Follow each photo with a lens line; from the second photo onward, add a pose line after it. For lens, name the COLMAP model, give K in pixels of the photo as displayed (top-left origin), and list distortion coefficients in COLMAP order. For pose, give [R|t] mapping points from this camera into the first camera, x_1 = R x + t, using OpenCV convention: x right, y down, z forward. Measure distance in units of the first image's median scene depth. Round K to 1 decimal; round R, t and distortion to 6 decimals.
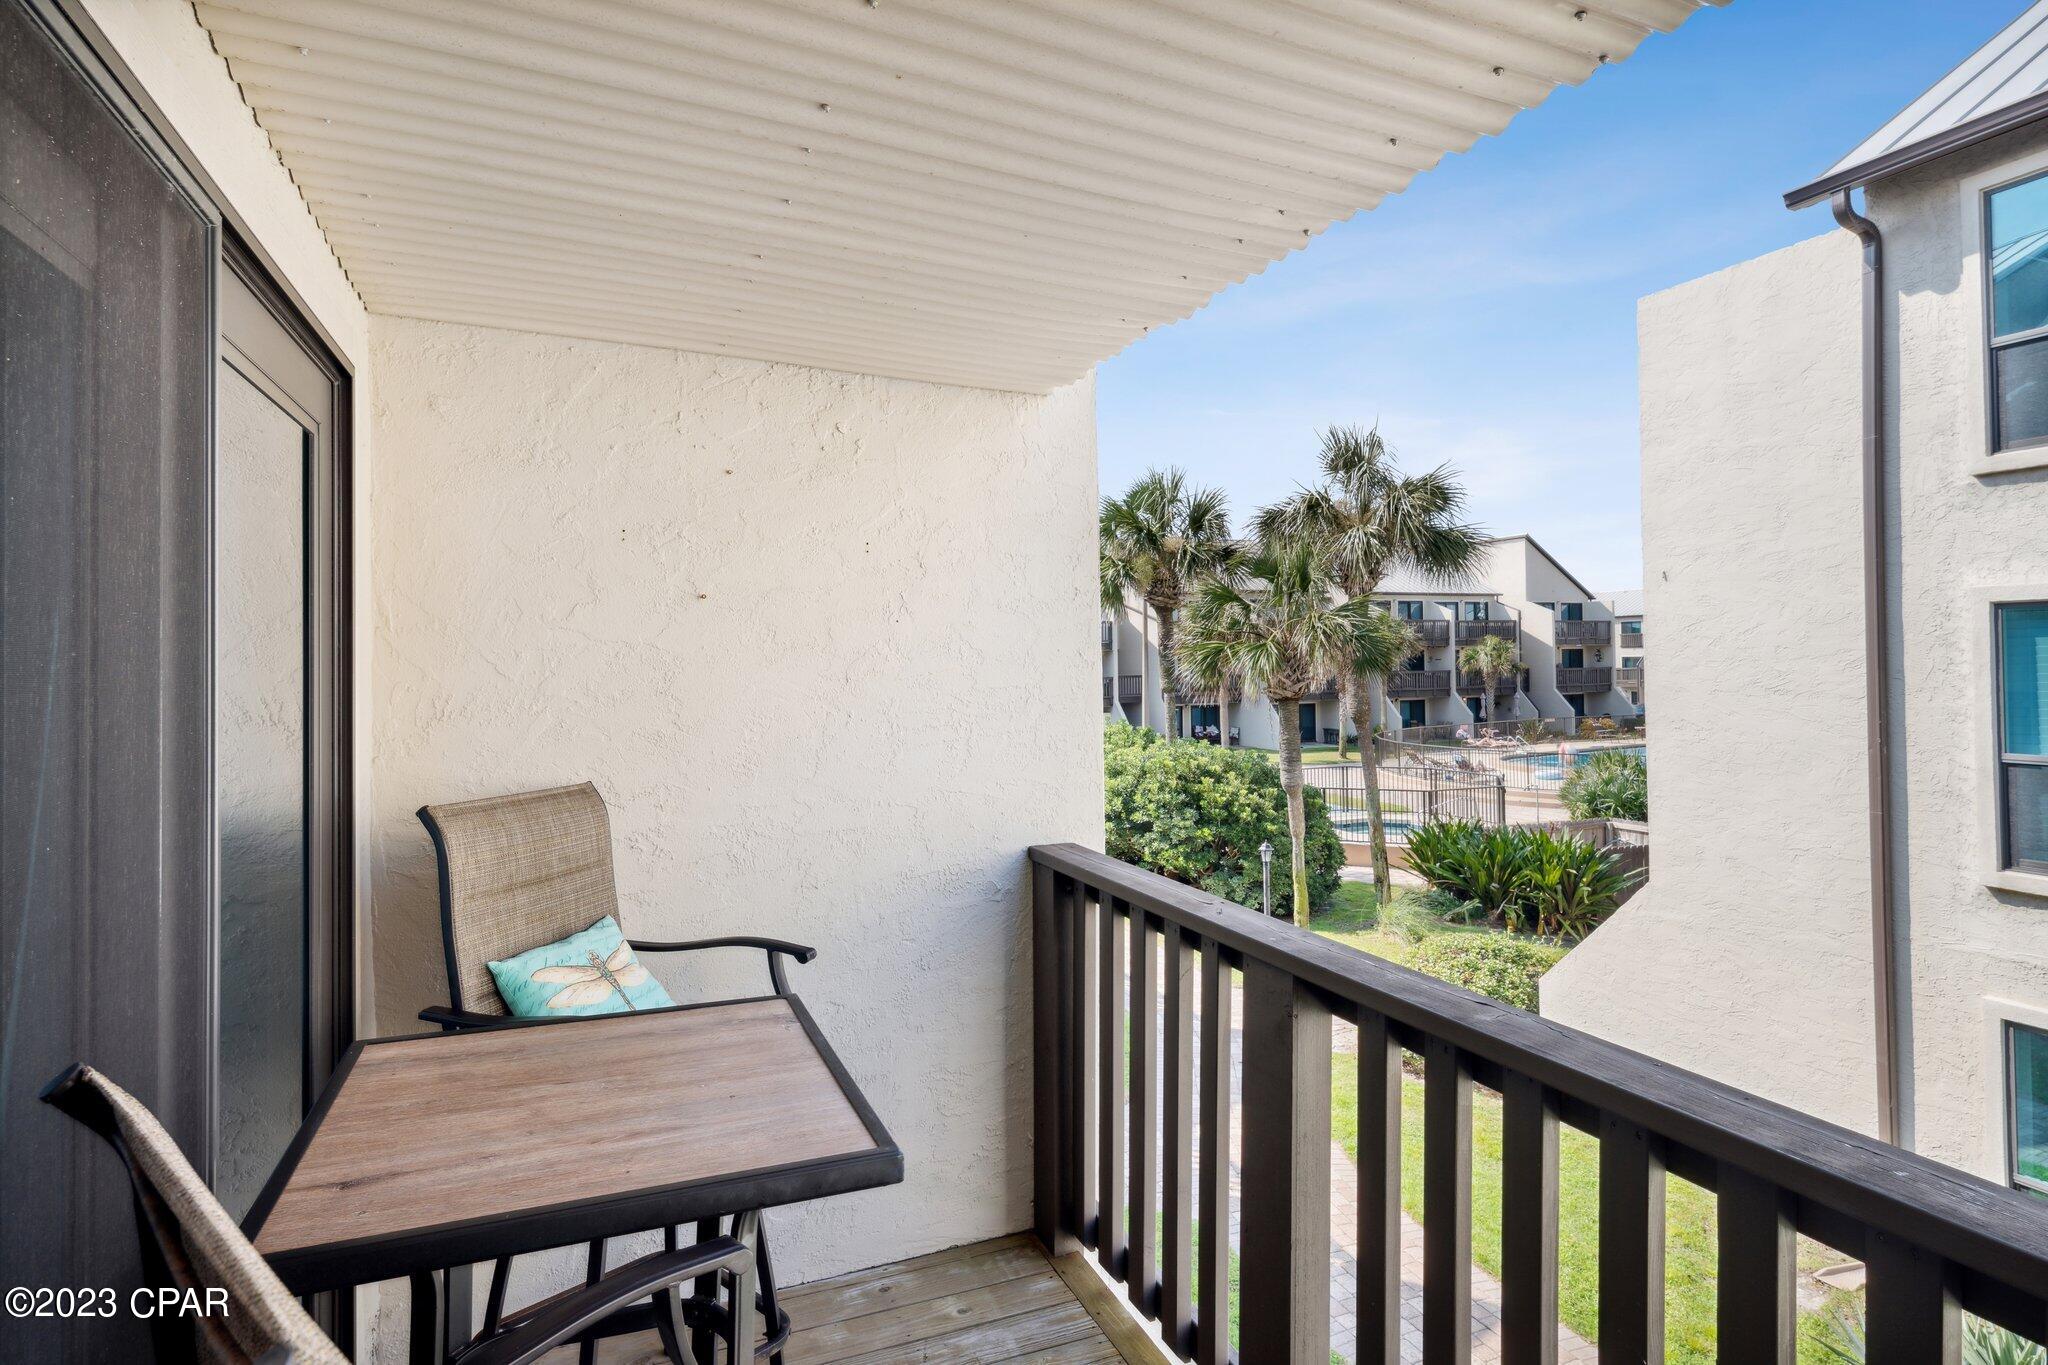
lens RADIAL K [[1027.6, 0, 1023.3], [0, 1027.6, 665.0], [0, 0, 1]] dist [0.004455, -0.000092]
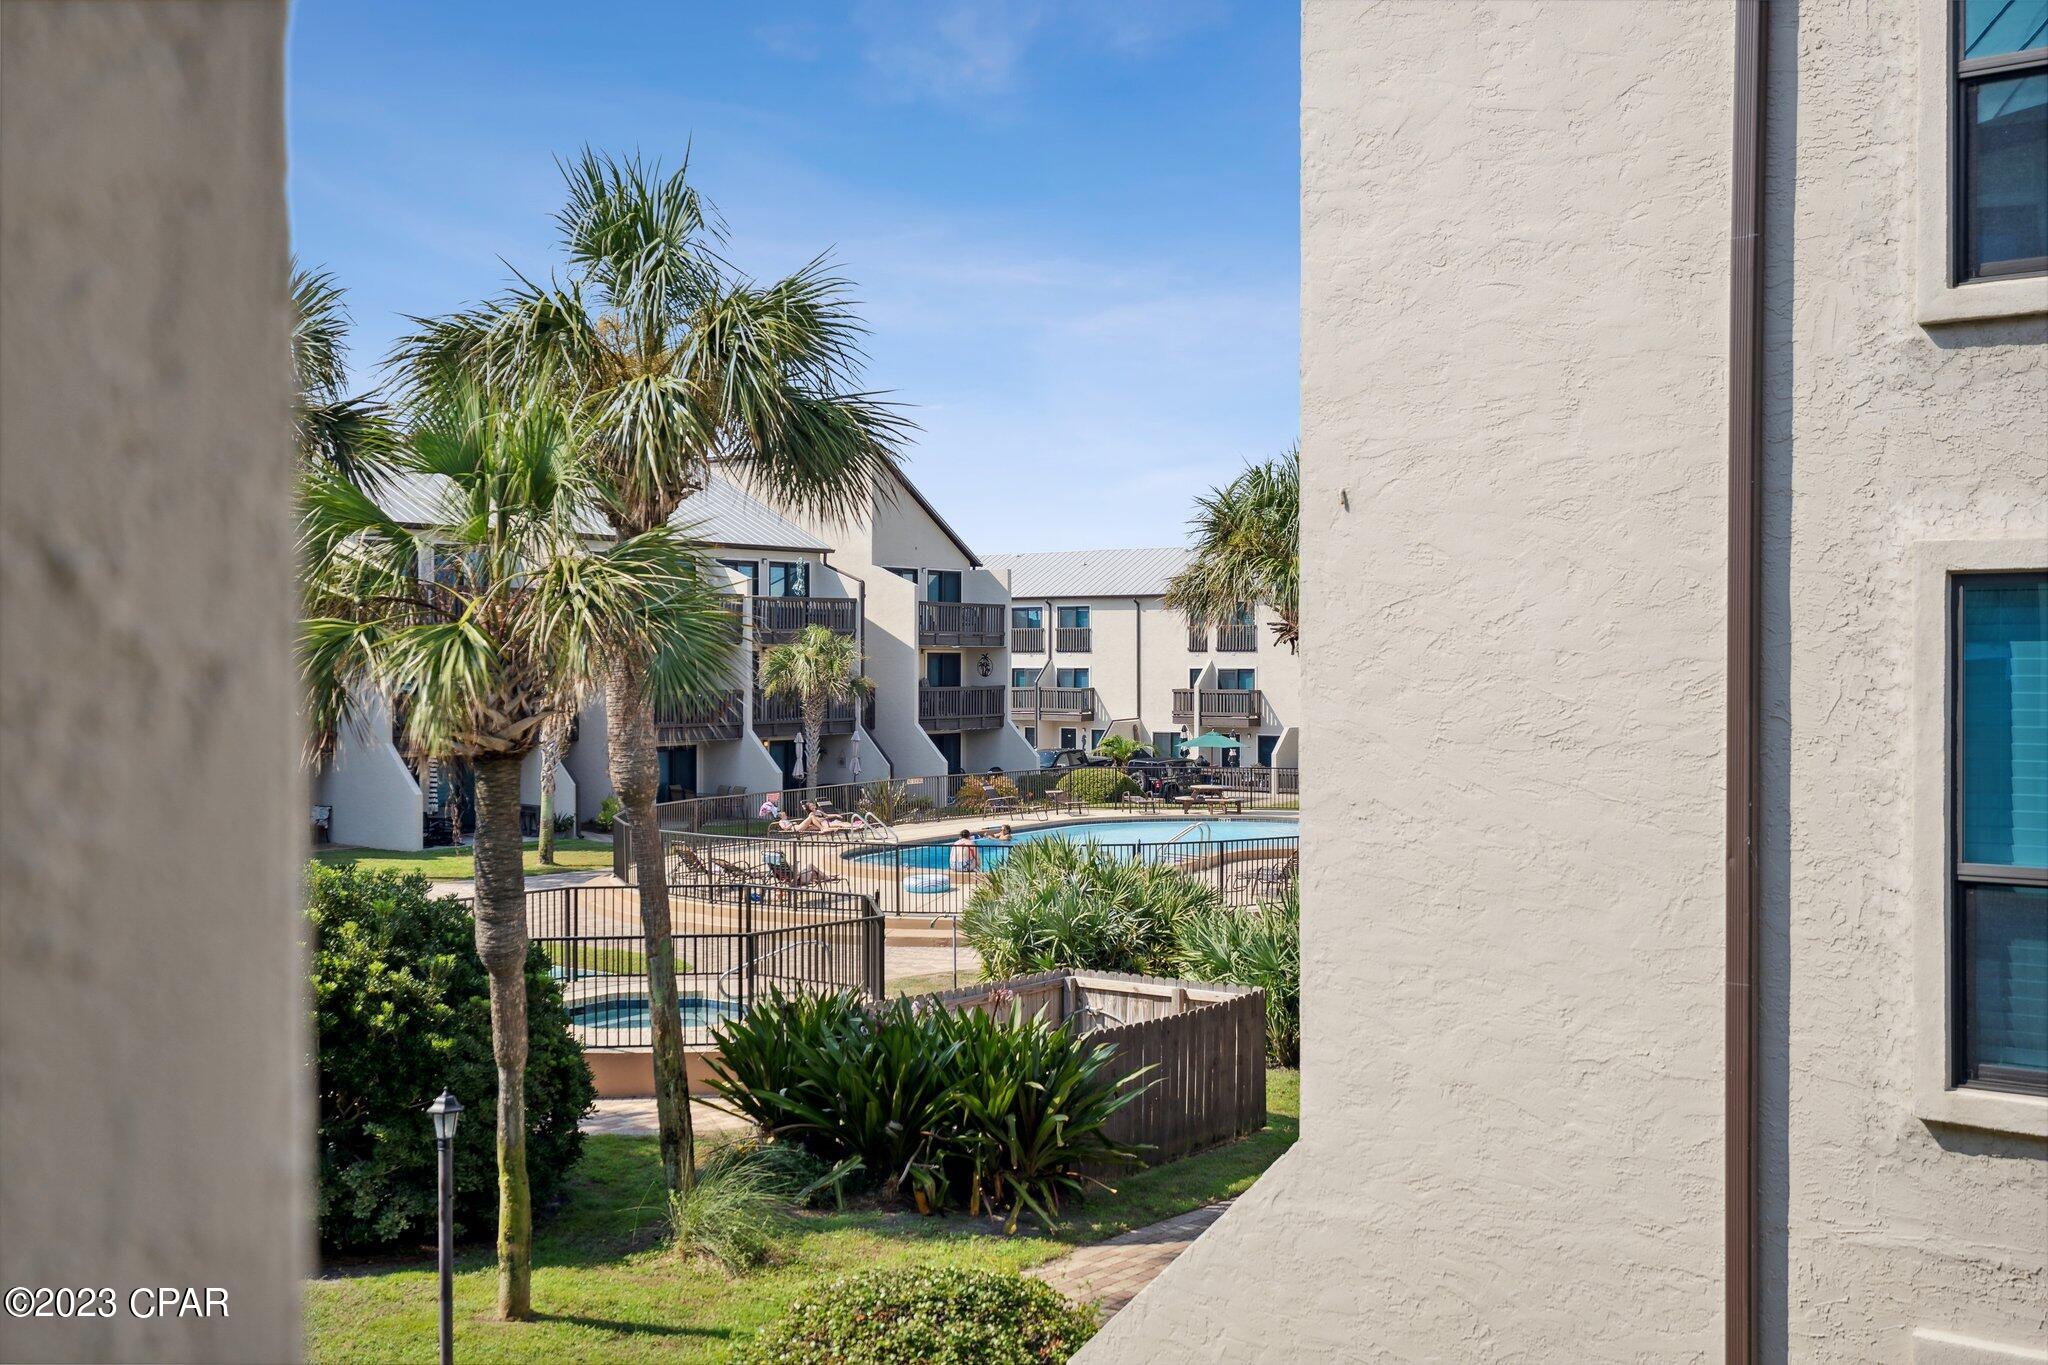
lens RADIAL K [[2057.9, 0, 1029.8], [0, 2057.9, 665.4], [0, 0, 1]] dist [0.004612, 0.000000]
pose [[0.860091, 0.013282, 0.509968, 0.006027], [-0.010476, 0.999910, -0.008374, -0.000136], [-0.510033, 0.001860, 0.860153, 0.123981]]
